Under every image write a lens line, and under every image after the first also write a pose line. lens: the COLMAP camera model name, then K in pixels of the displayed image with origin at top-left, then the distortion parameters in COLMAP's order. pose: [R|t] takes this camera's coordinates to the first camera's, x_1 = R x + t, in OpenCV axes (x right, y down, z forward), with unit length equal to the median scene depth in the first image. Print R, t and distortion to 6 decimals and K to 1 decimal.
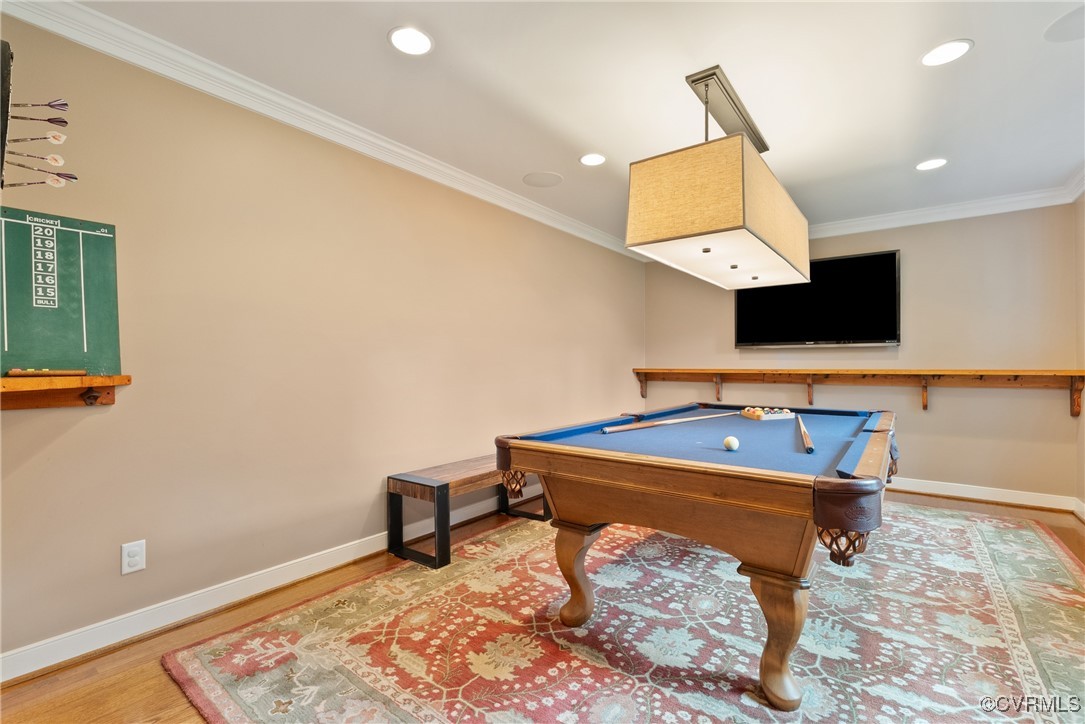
lens RADIAL K [[487.6, 0, 541.8], [0, 487.6, 364.9], [0, 0, 1]] dist [0.000887, 0.000195]
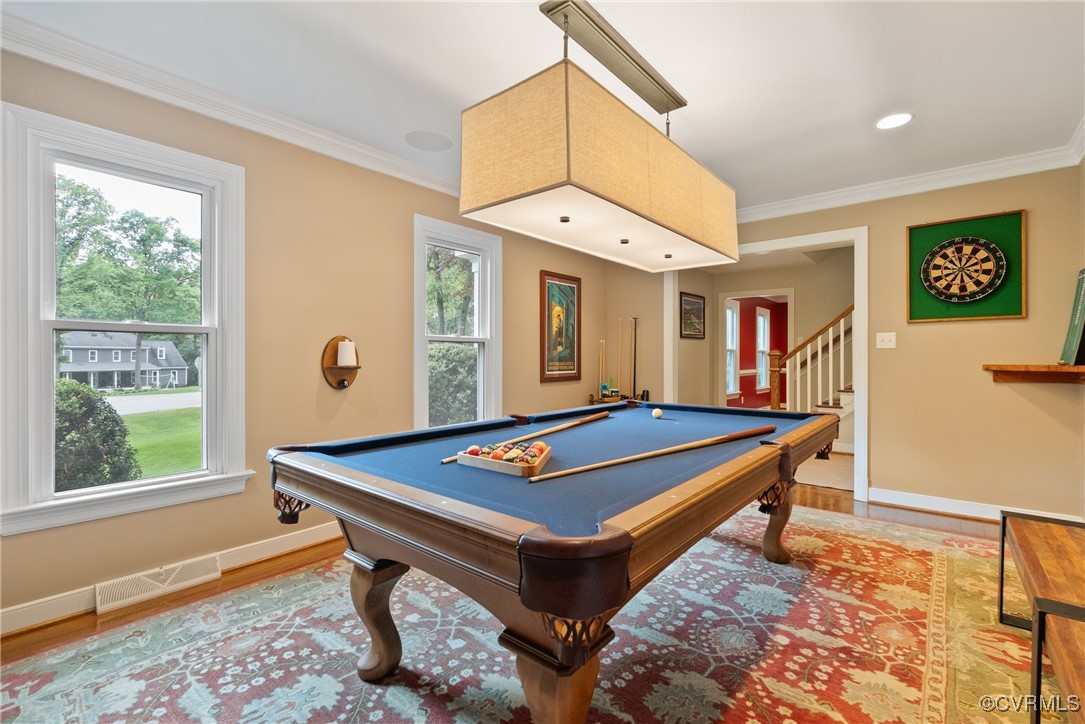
lens RADIAL K [[487.6, 0, 541.9], [0, 487.6, 360.6], [0, 0, 1]] dist [0.000887, 0.000195]
pose [[-0.998764, 0.001403, 0.049681, 0.529115], [0.001596, 0.999991, 0.003845, 0.000090], [-0.049675, 0.003920, -0.998758, 1.972998]]
